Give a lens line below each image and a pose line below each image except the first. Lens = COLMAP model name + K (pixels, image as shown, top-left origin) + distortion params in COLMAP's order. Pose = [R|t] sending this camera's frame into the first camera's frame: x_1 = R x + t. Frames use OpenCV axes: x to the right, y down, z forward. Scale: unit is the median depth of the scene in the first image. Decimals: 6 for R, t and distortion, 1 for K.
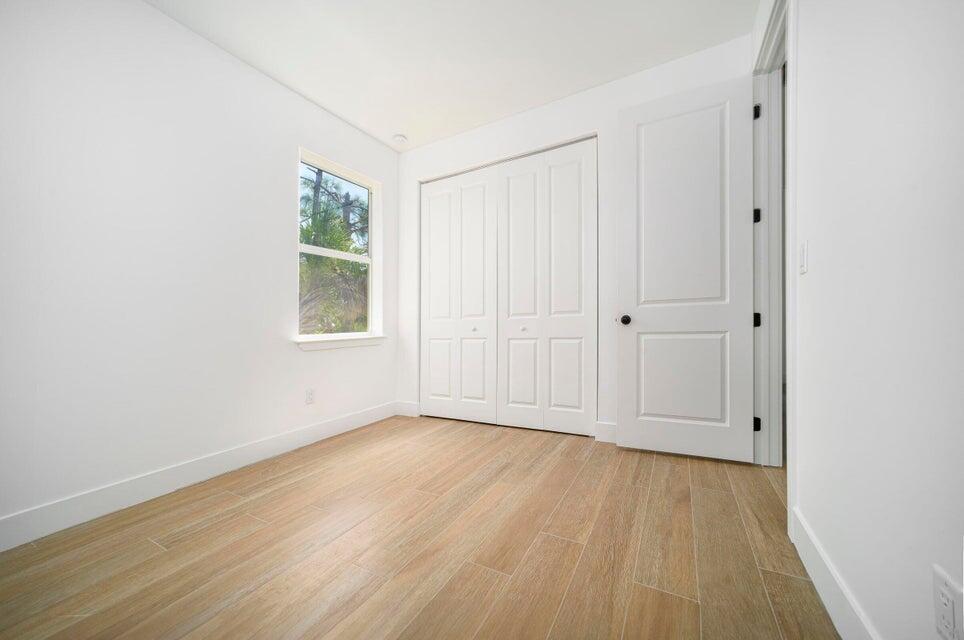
lens RADIAL K [[361.2, 0, 479.7], [0, 361.2, 317.5], [0, 0, 1]] dist [-0.001559, 0.000149]
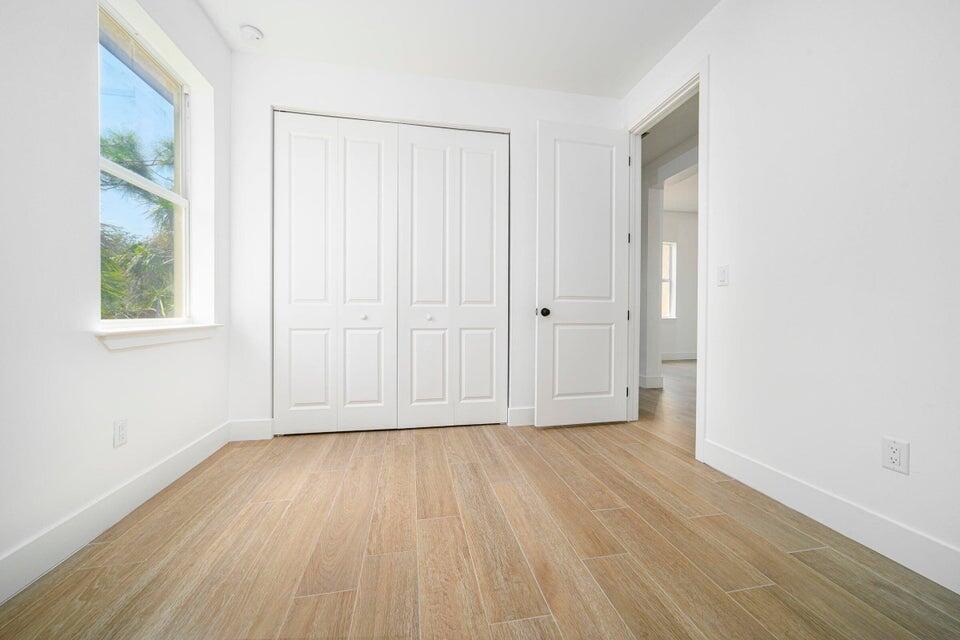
lens RADIAL K [[382.8, 0, 477.4], [0, 382.8, 316.8], [0, 0, 1]] dist [-0.011729, 0.001303]
pose [[0.752550, 0.023401, 0.658119, -0.476862], [-0.039353, 0.999180, 0.009472, 0.016089], [-0.657358, -0.033027, 0.752855, 0.228199]]
